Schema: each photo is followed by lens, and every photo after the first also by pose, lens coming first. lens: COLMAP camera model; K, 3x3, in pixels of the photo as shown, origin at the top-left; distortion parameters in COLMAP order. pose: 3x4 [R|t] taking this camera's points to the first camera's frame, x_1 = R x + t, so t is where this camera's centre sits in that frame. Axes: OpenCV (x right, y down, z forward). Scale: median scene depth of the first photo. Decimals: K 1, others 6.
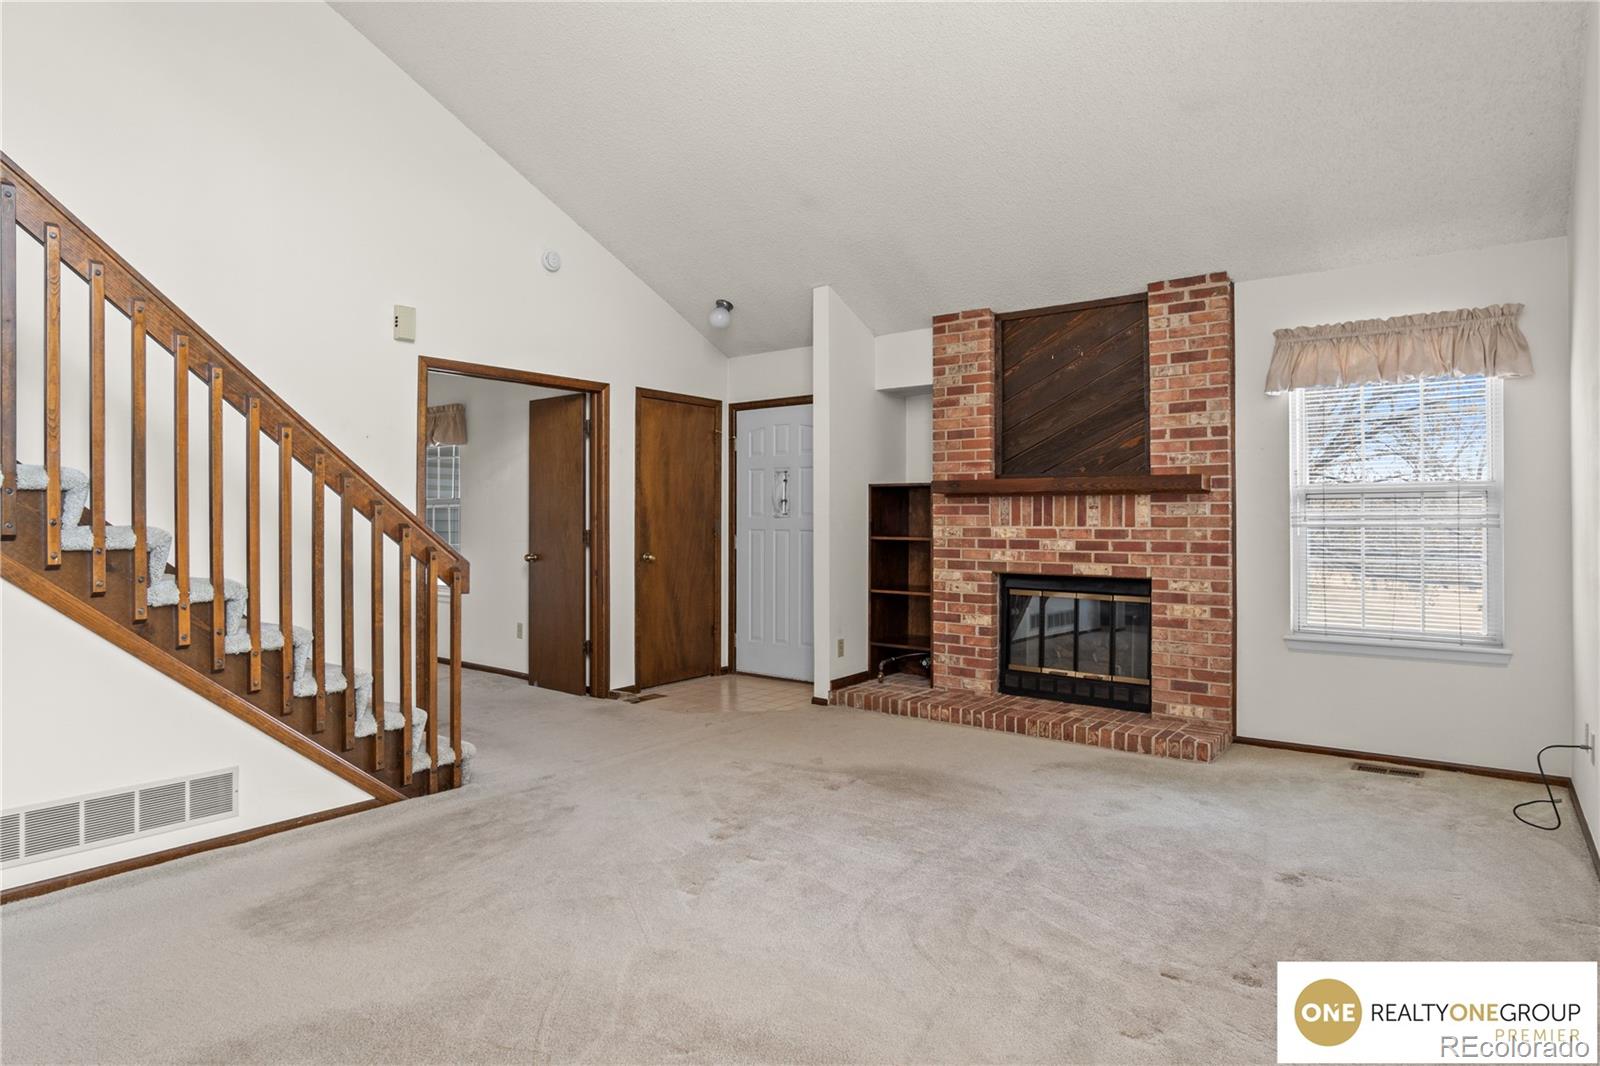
lens RADIAL K [[880.1, 0, 805.2], [0, 880.1, 506.4], [0, 0, 1]] dist [-0.029358, 0.001557]
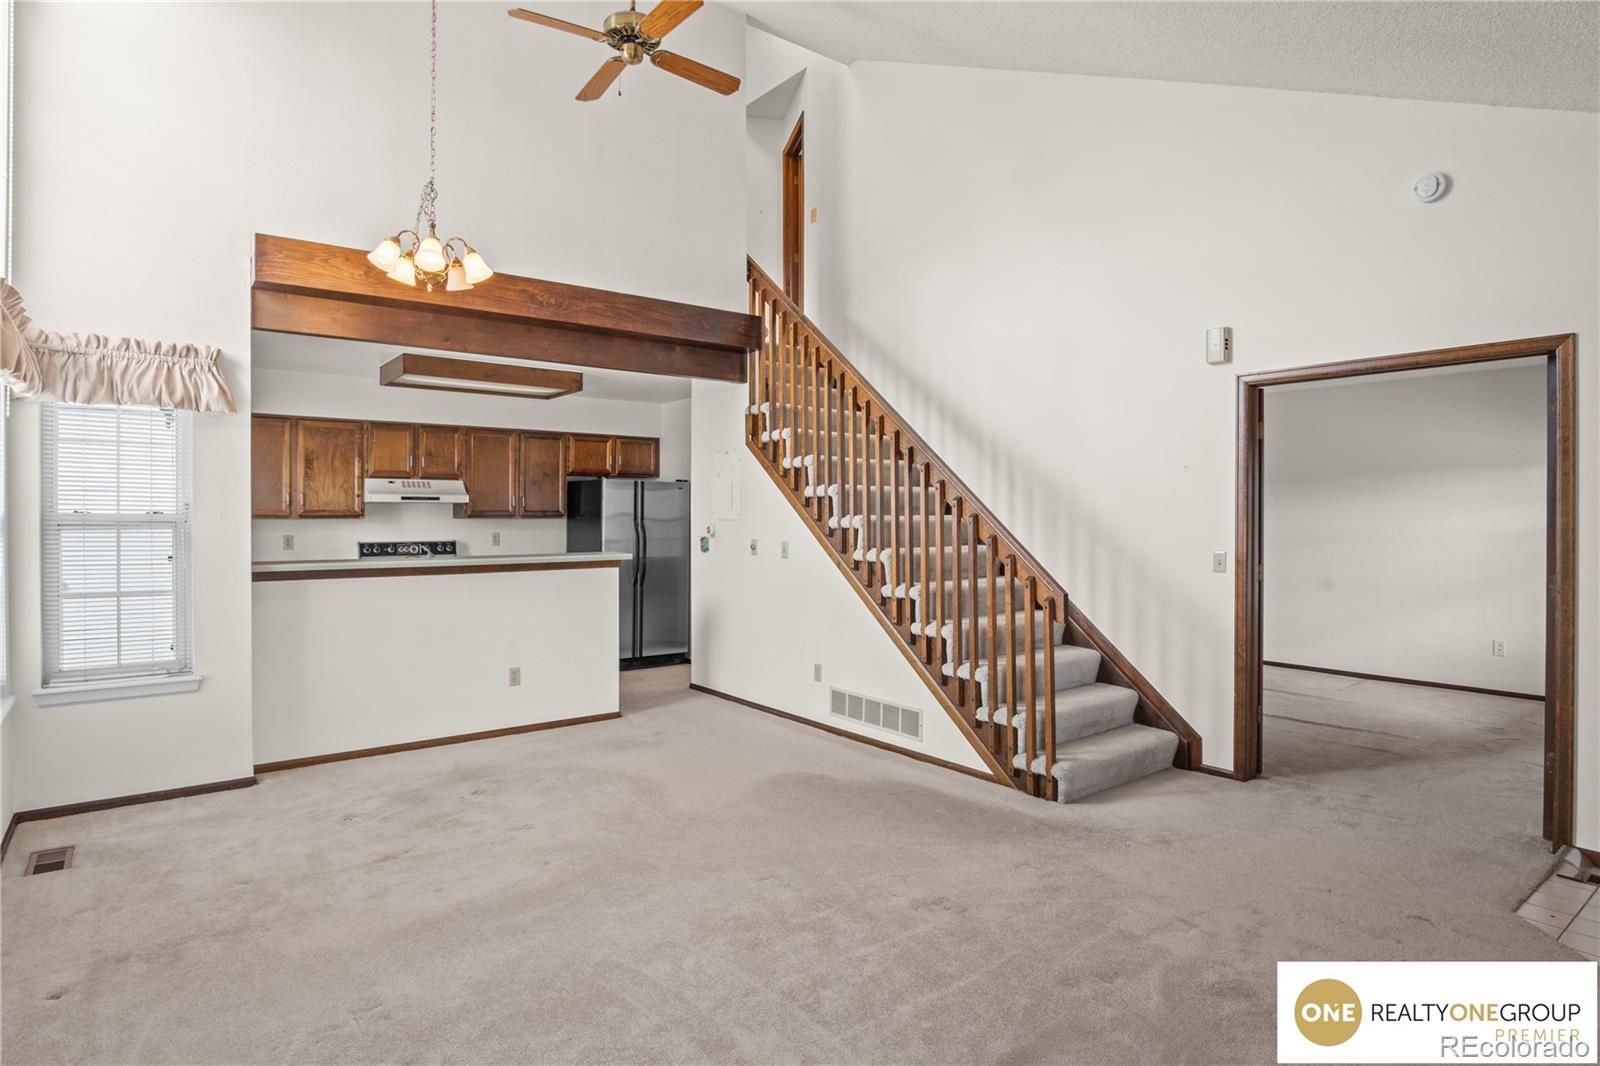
lens RADIAL K [[880.1, 0, 805.2], [0, 880.1, 506.4], [0, 0, 1]] dist [-0.029358, 0.001557]
pose [[-0.250413, -0.003917, -0.968131, 0.529719], [0.014961, 0.999857, -0.007915, -0.027593], [0.968023, -0.016466, -0.250319, 0.716803]]
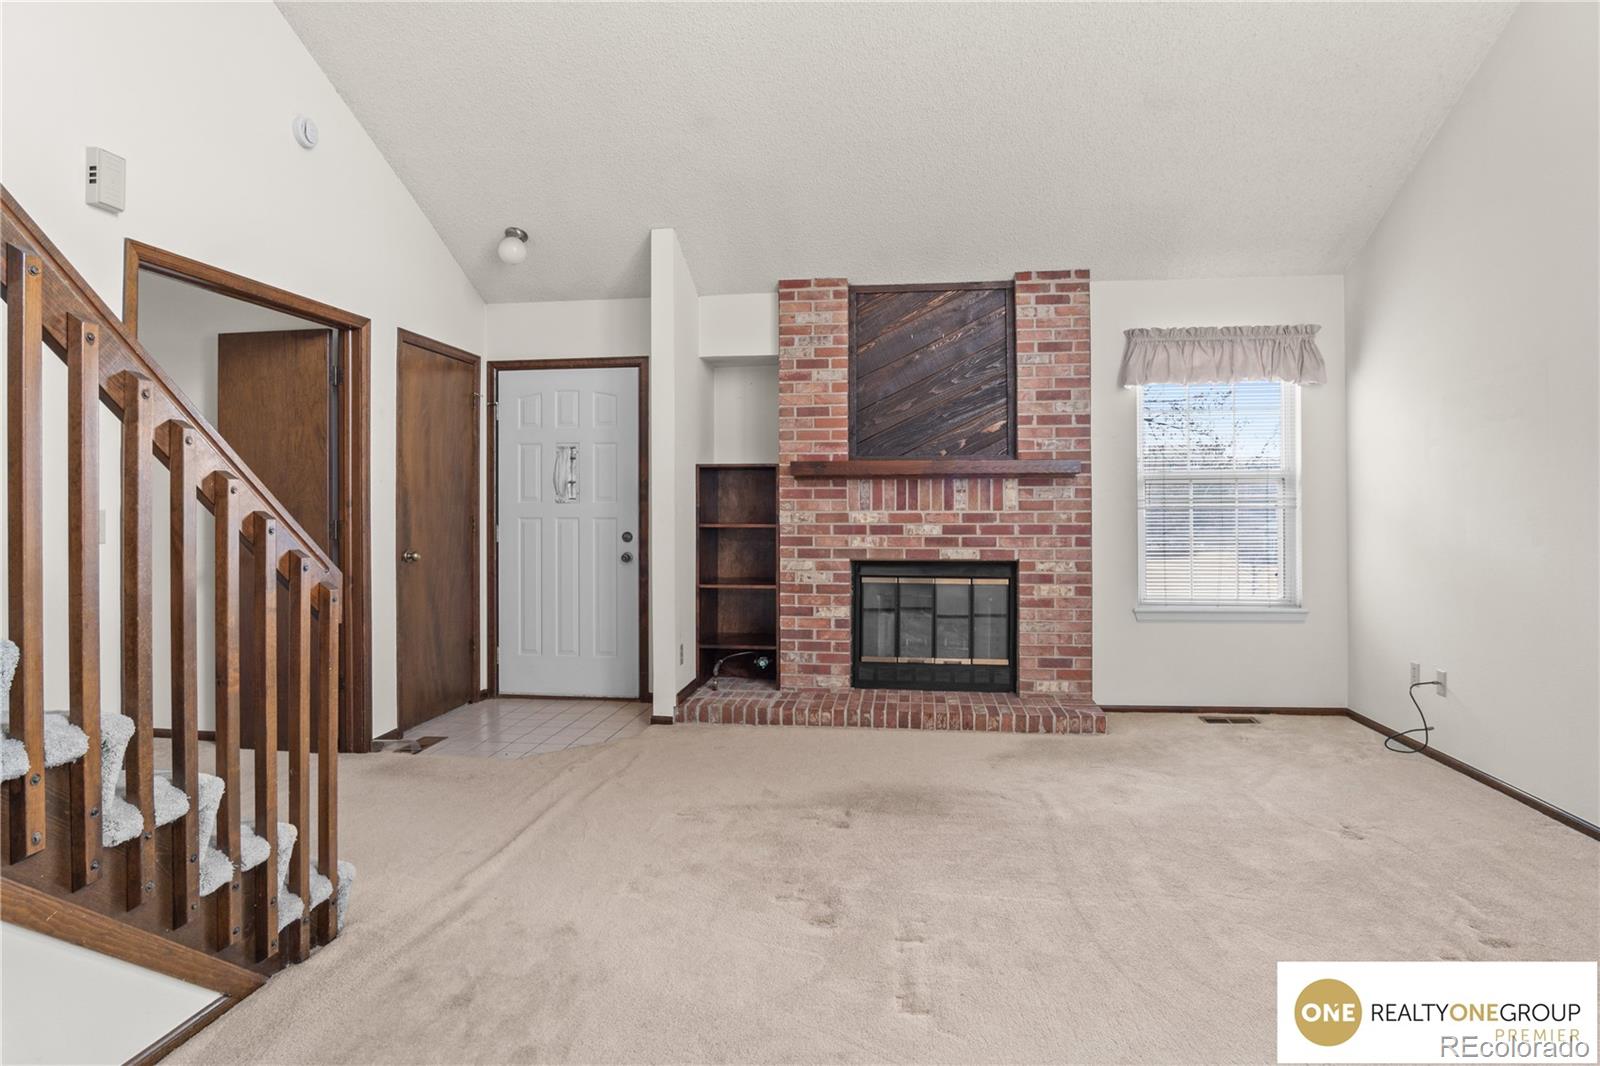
lens RADIAL K [[871.5, 0, 802.4], [0, 871.5, 495.9], [0, 0, 1]] dist [-0.030089, 0.002033]
pose [[0.865915, 0.001440, 0.500190, -0.301856], [-0.002826, 0.999994, 0.002013, 0.004814], [-0.500184, -0.003157, 0.865913, 0.223949]]
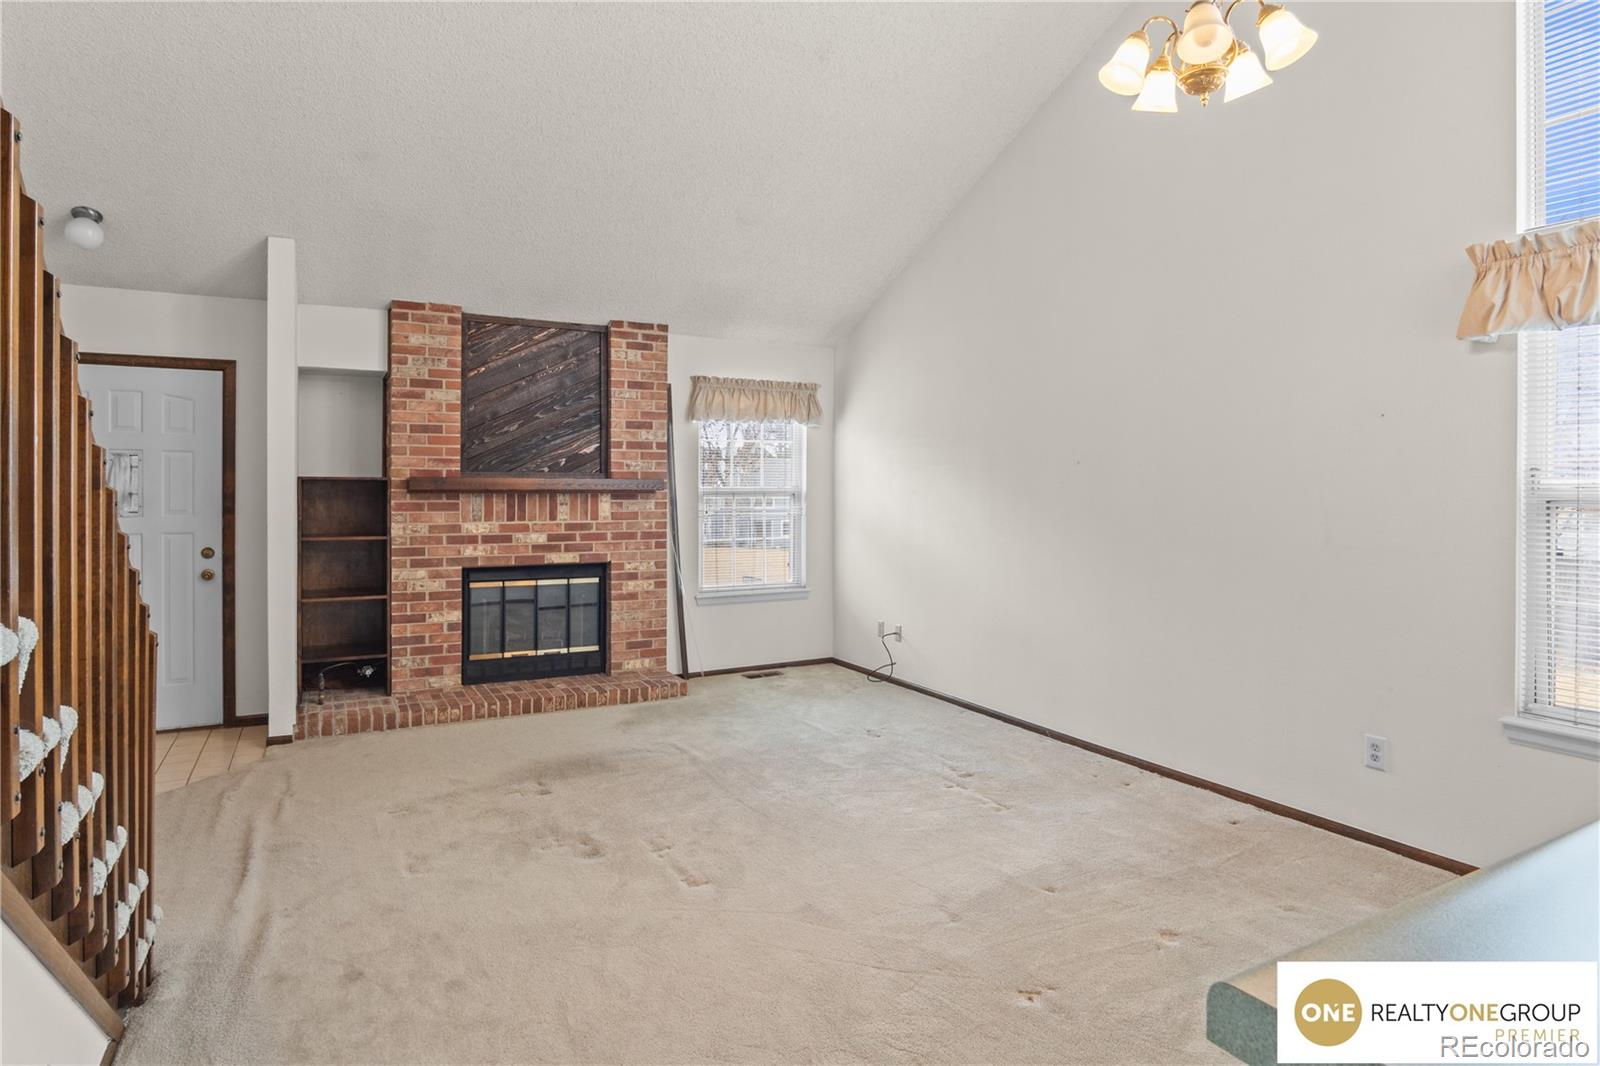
lens RADIAL K [[877.1, 0, 787.1], [0, 877.1, 489.5], [0, 0, 1]] dist [-0.030601, 0.001051]
pose [[0.416180, -0.000867, 0.909282, -0.558556], [-0.014121, 0.999873, 0.007417, -0.028744], [-0.909172, -0.015927, 0.416115, 0.243795]]
